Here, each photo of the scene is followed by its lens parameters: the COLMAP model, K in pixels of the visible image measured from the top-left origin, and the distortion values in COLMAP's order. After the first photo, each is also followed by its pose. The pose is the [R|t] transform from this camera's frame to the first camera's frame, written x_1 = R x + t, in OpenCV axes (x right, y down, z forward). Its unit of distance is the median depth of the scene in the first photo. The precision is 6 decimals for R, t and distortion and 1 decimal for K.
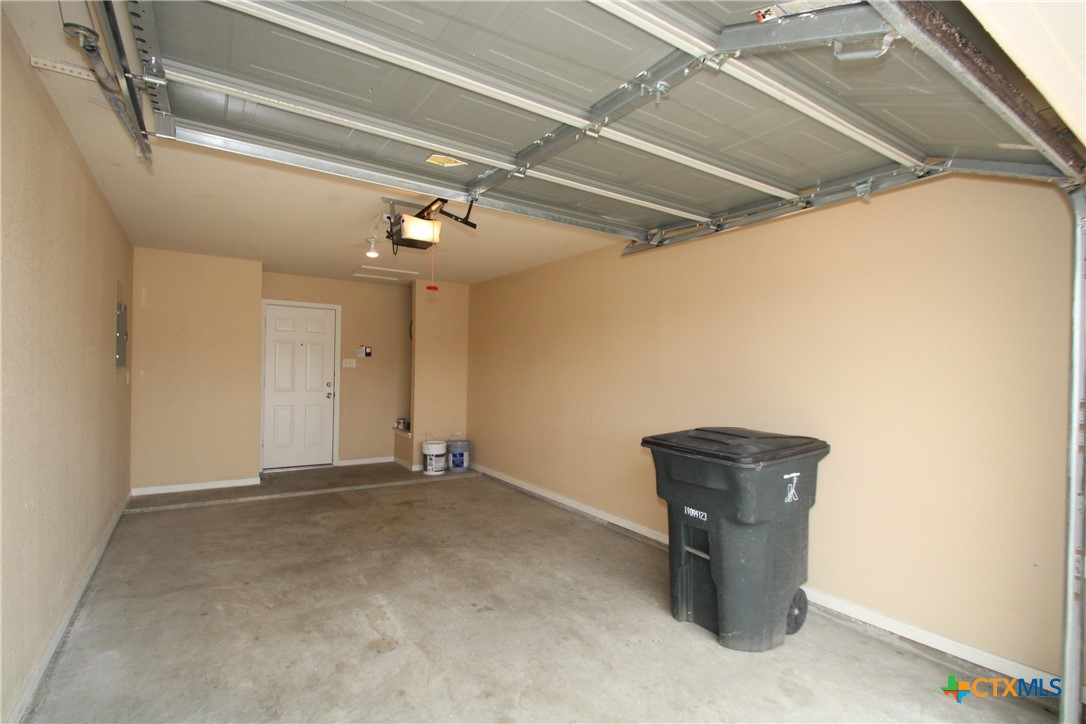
lens RADIAL K [[506.7, 0, 535.7], [0, 506.7, 373.4], [0, 0, 1]] dist [0.008701, -0.013242]
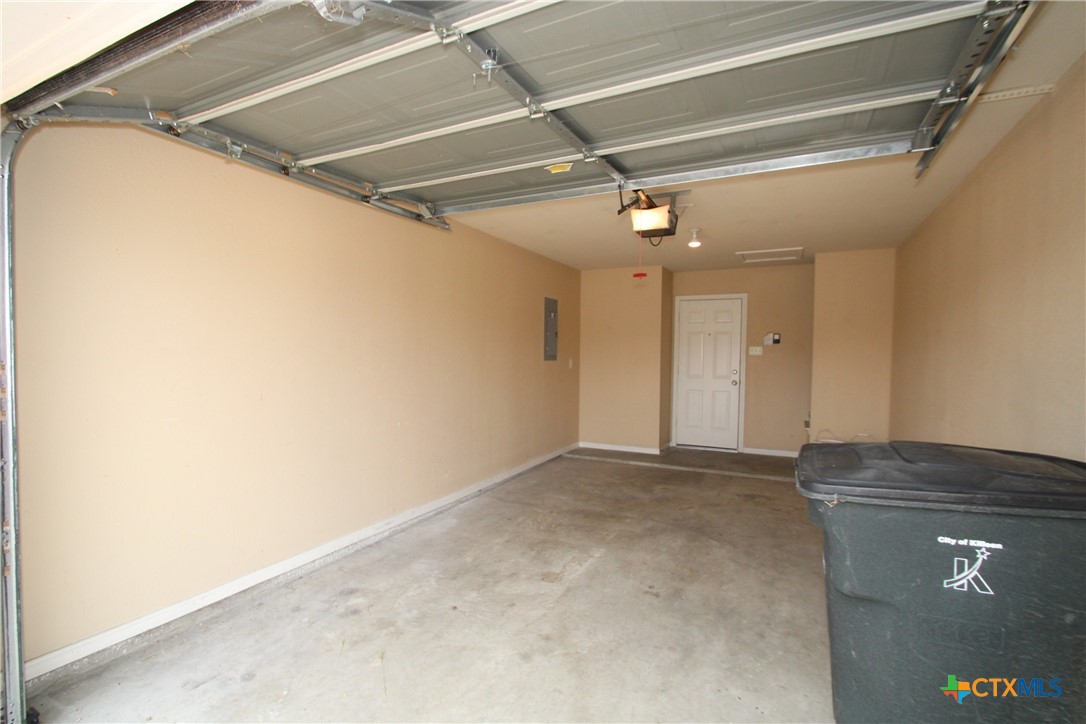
lens RADIAL K [[506.7, 0, 535.7], [0, 506.7, 373.4], [0, 0, 1]] dist [0.008701, -0.013242]
pose [[0.501239, 0.019464, -0.865090, 0.524250], [-0.005900, 0.999801, 0.019076, 0.013765], [0.865289, -0.004458, 0.501254, 0.253854]]
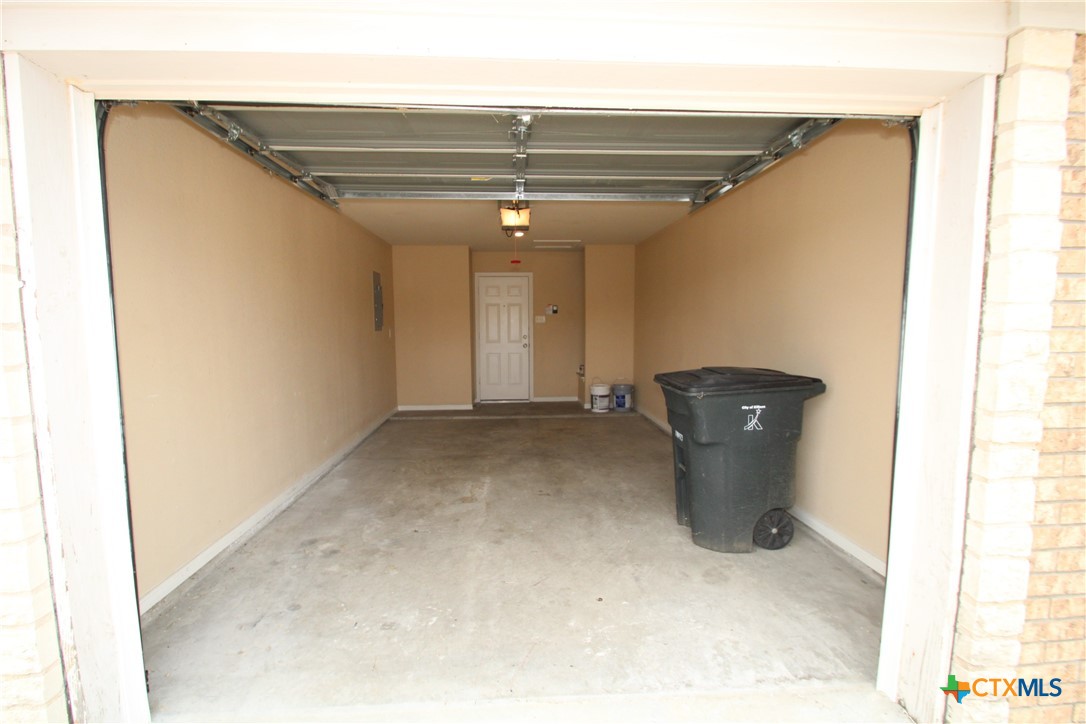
lens RADIAL K [[506.7, 0, 535.7], [0, 506.7, 373.4], [0, 0, 1]] dist [0.008701, -0.013242]
pose [[0.865014, 0.023771, -0.501184, 0.467428], [0.020380, 0.996388, 0.082433, 0.016603], [0.501334, -0.081519, 0.861405, -0.150371]]
